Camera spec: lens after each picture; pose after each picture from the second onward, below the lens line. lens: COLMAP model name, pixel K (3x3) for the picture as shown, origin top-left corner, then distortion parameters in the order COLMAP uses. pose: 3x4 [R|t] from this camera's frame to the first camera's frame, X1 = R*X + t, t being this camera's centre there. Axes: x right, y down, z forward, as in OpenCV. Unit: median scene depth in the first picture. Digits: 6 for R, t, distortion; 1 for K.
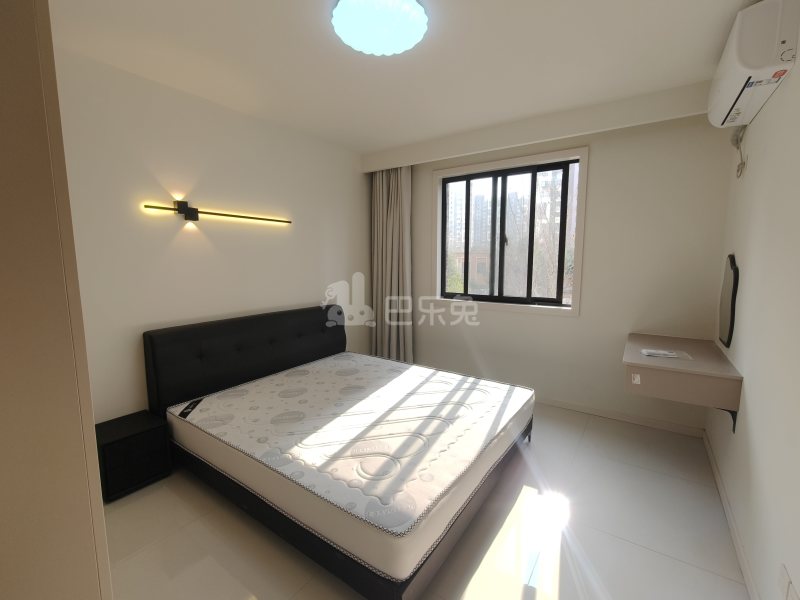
lens RADIAL K [[353.6, 0, 400.0], [0, 353.6, 300.0], [0, 0, 1]] dist [-0.000531, 0.000794]
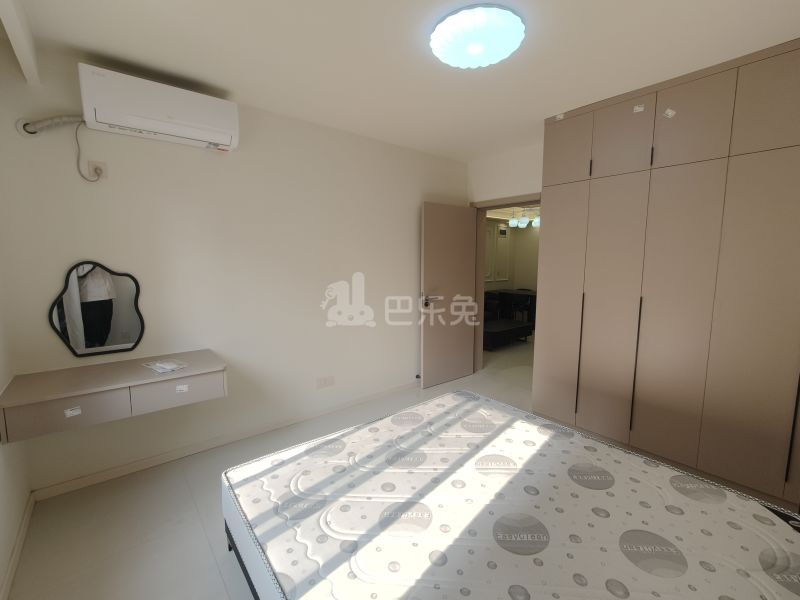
lens RADIAL K [[353.6, 0, 400.0], [0, 353.6, 300.0], [0, 0, 1]] dist [-0.000531, 0.000794]
pose [[-0.960415, -0.030883, 0.276855, -0.120740], [0.033787, 0.973585, 0.225812, -0.223809], [-0.276515, 0.226227, -0.934002, 1.758125]]
